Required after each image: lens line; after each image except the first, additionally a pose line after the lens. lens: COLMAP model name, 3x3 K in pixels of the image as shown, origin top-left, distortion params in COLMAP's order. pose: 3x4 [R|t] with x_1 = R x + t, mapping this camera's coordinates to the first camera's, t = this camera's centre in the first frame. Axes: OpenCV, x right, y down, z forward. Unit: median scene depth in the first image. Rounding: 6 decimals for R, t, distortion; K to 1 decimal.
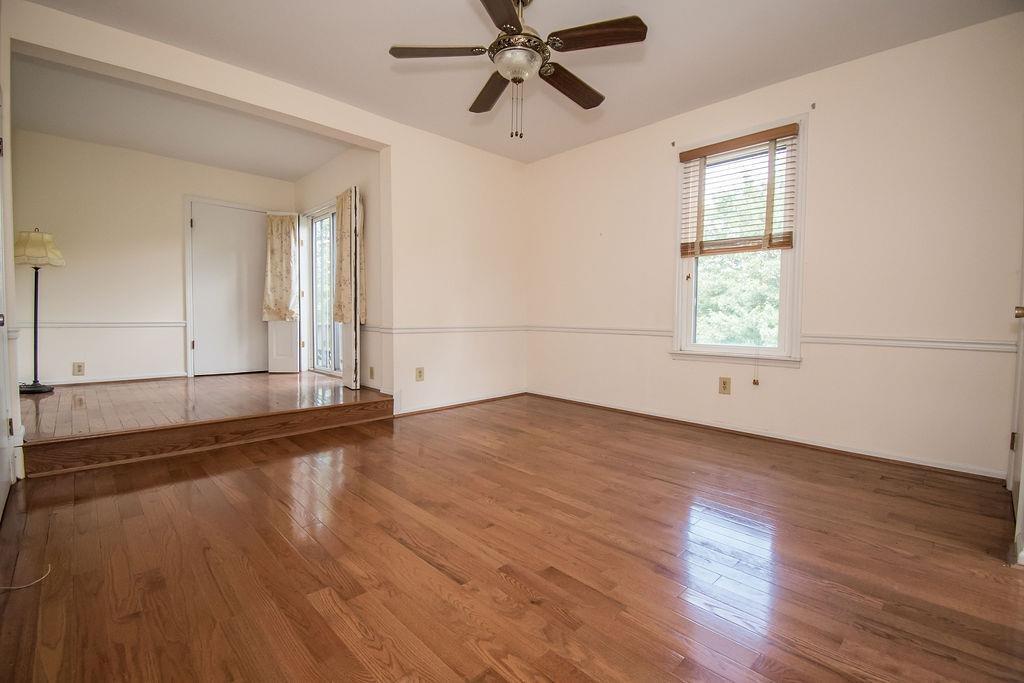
lens RADIAL K [[454.0, 0, 511.2], [0, 454.0, 339.9], [0, 0, 1]] dist [-0.005128, -0.000223]
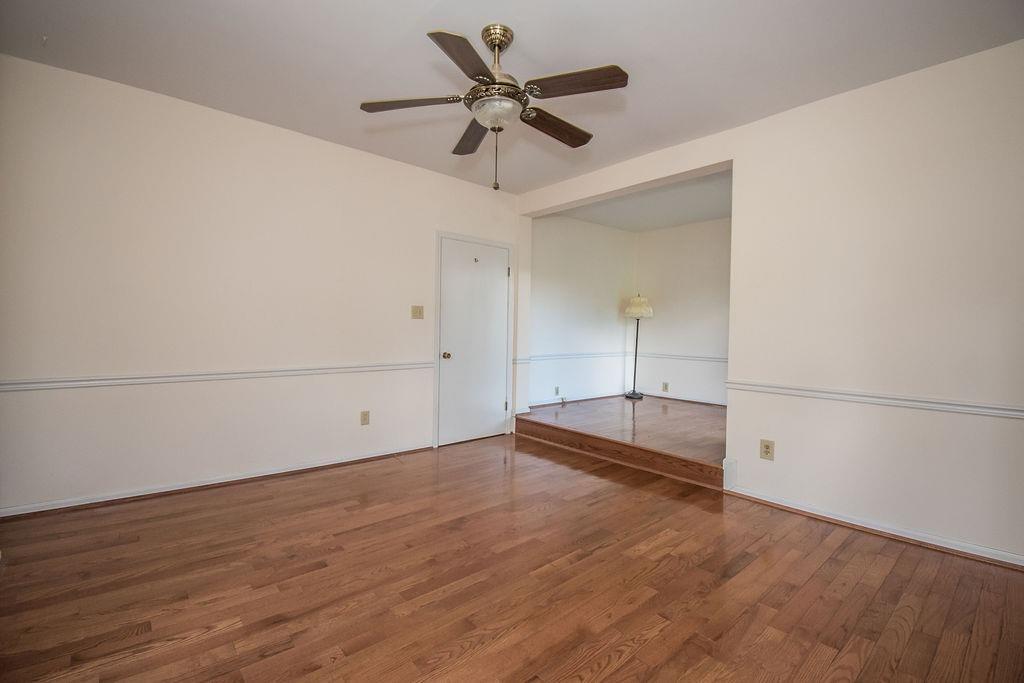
lens RADIAL K [[454.0, 0, 511.6], [0, 454.0, 336.8], [0, 0, 1]] dist [-0.005128, -0.000223]
pose [[-0.055794, 0.010624, -0.998386, 0.715334], [-0.069325, 0.997489, 0.014488, -0.114566], [0.996033, 0.070022, -0.054917, 0.817961]]
